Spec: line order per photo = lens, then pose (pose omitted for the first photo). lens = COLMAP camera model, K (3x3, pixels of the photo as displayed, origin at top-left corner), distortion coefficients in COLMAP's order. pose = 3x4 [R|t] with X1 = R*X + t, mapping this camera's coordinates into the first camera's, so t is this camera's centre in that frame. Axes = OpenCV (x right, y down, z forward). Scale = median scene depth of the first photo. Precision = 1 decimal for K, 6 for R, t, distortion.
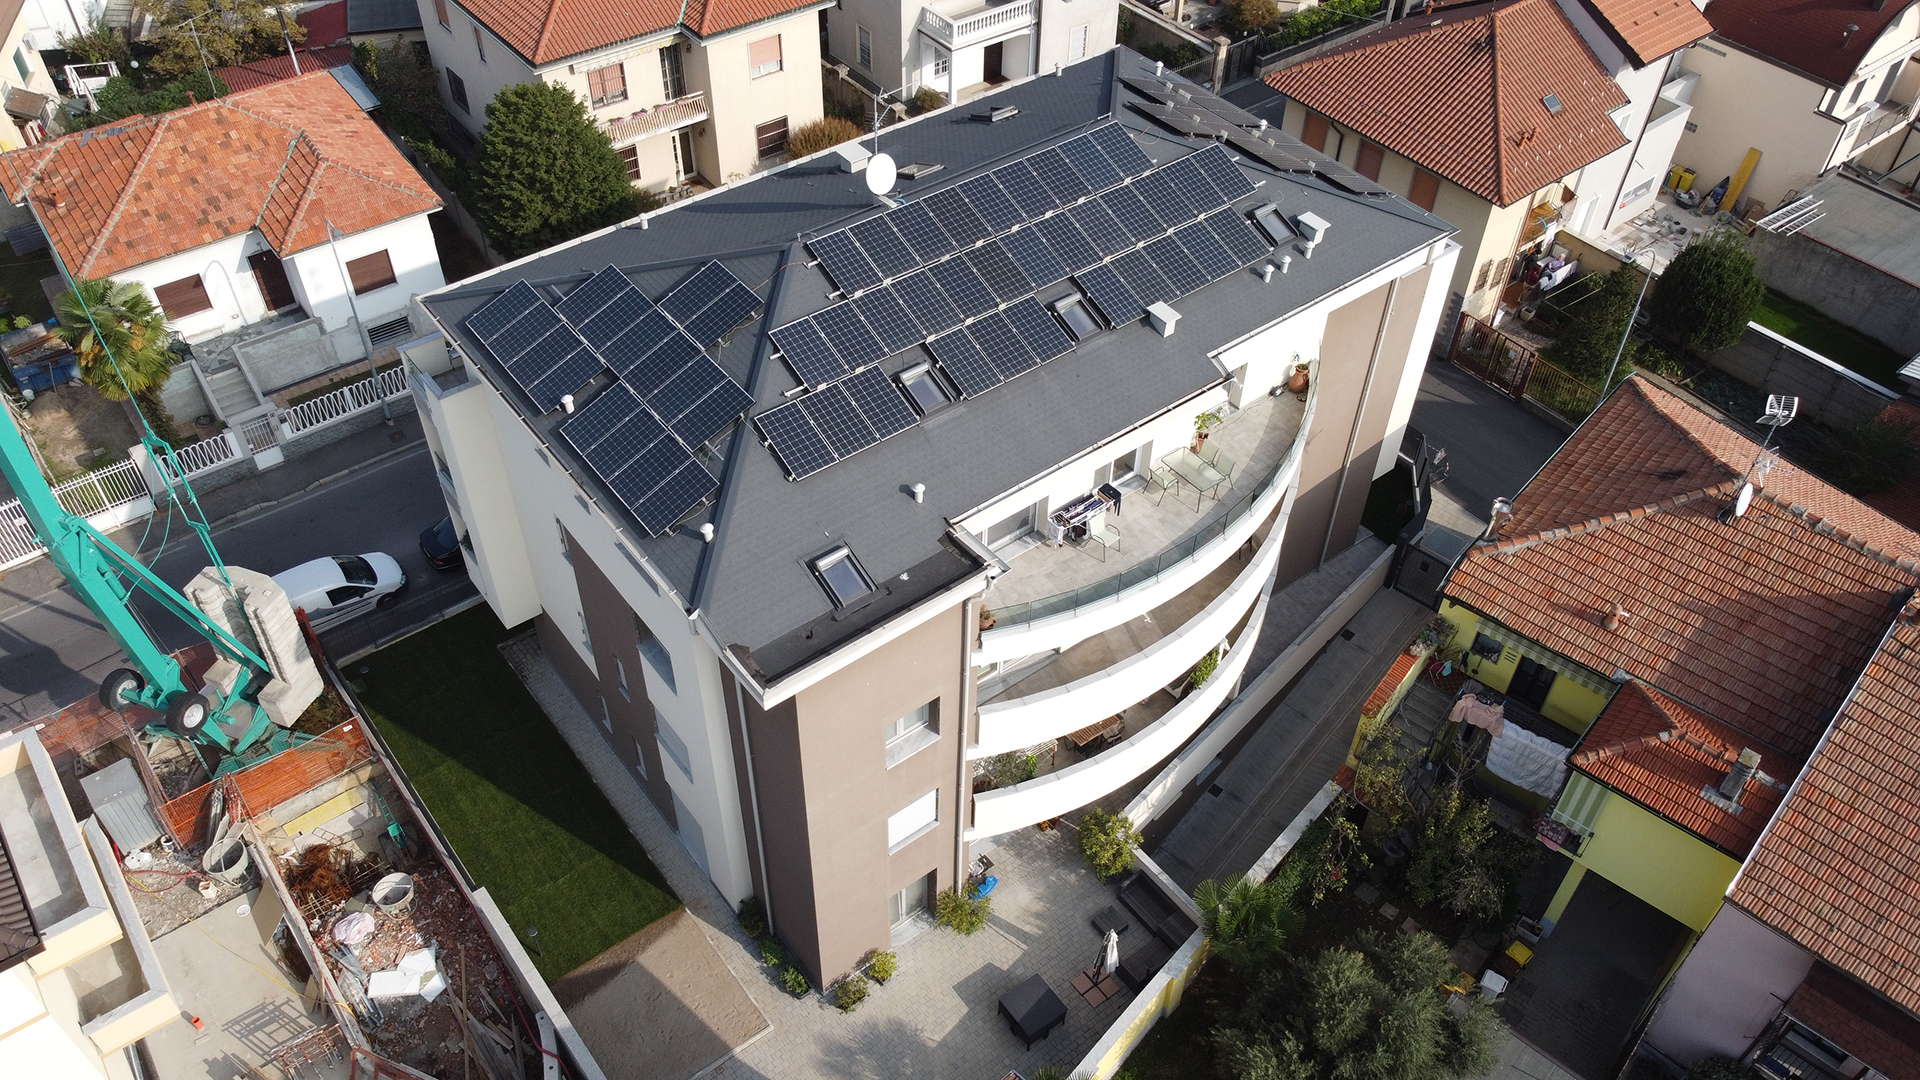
lens RADIAL K [[1460.2, 0, 960.0], [0, 1460.2, 540.0], [0, 0, 1]] dist [-0.000330, 0.003807]
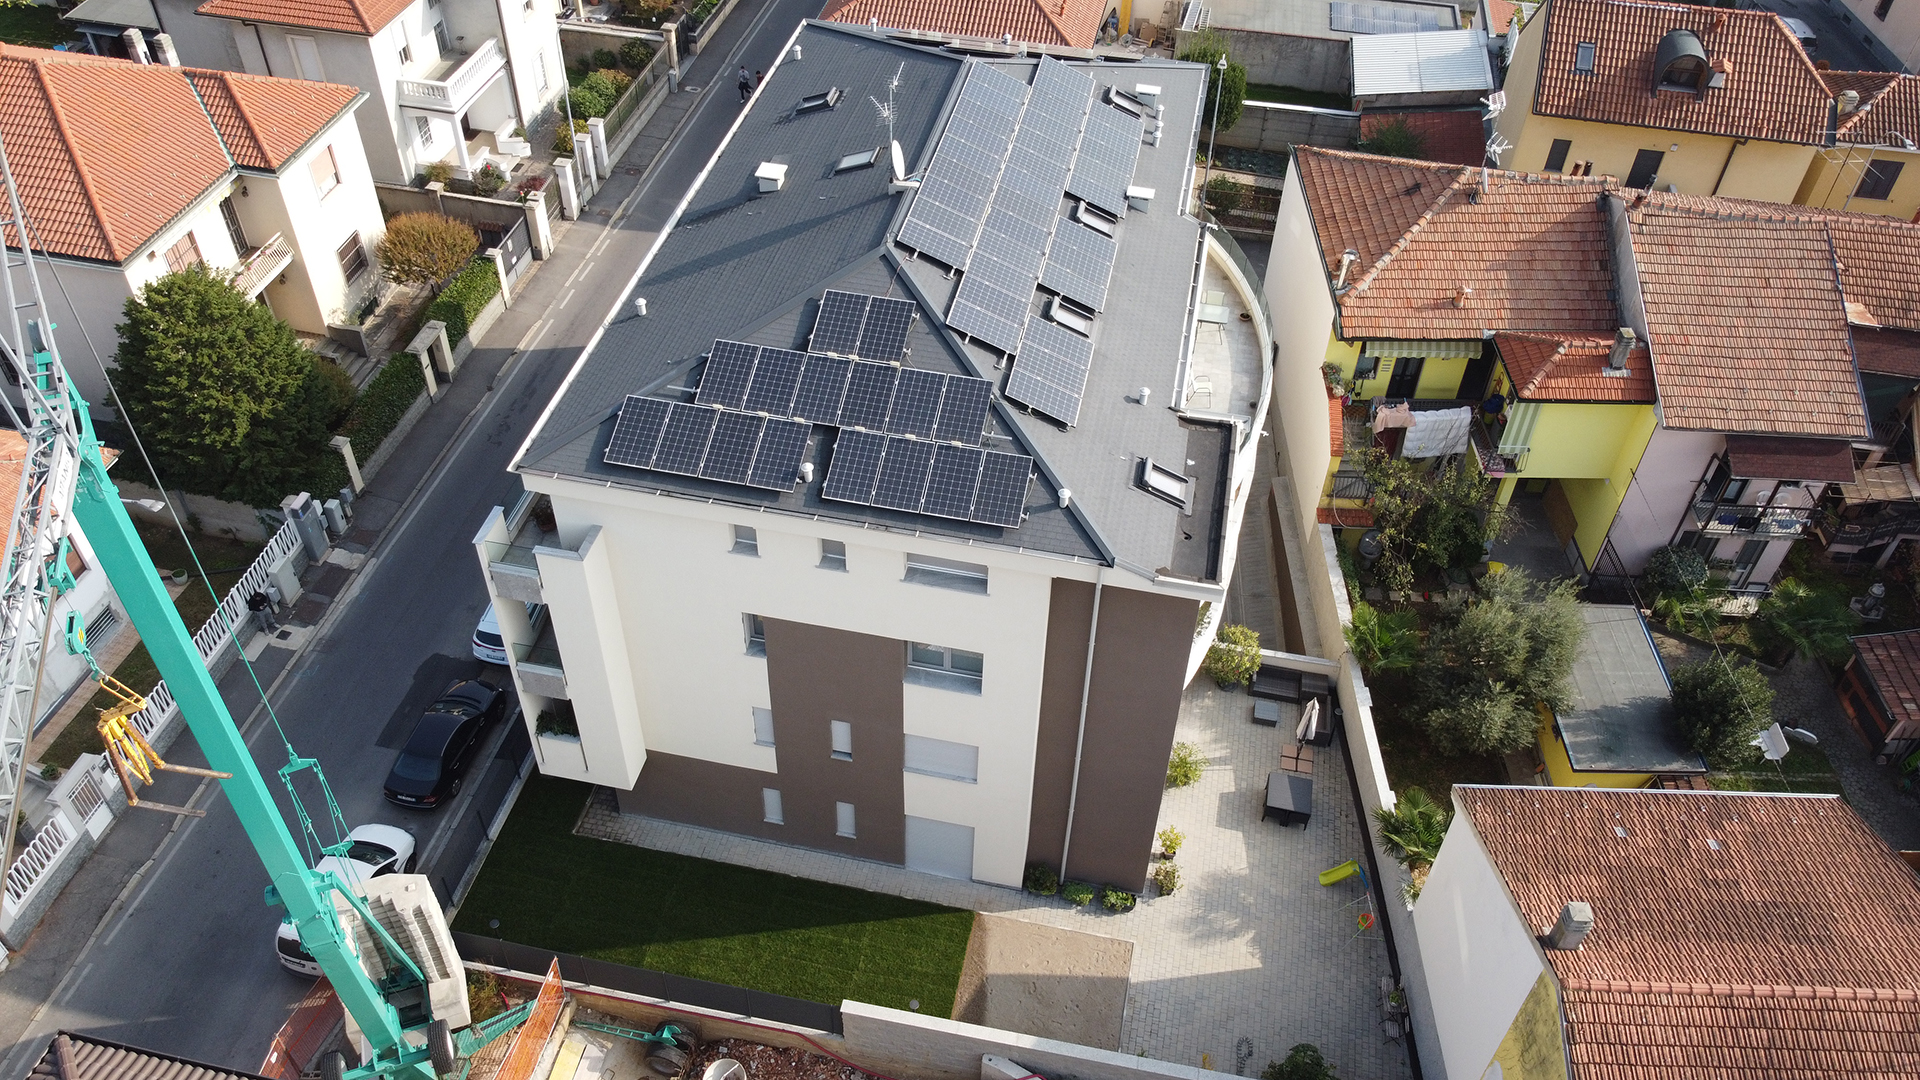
lens RADIAL K [[1460.2, 0, 960.0], [0, 1460.2, 540.0], [0, 0, 1]] dist [-0.000330, 0.003807]
pose [[0.758783, -0.448414, 0.472412, -0.575669], [0.446679, 0.886109, 0.123646, -0.109986], [-0.474053, 0.117195, 0.872662, 0.098187]]
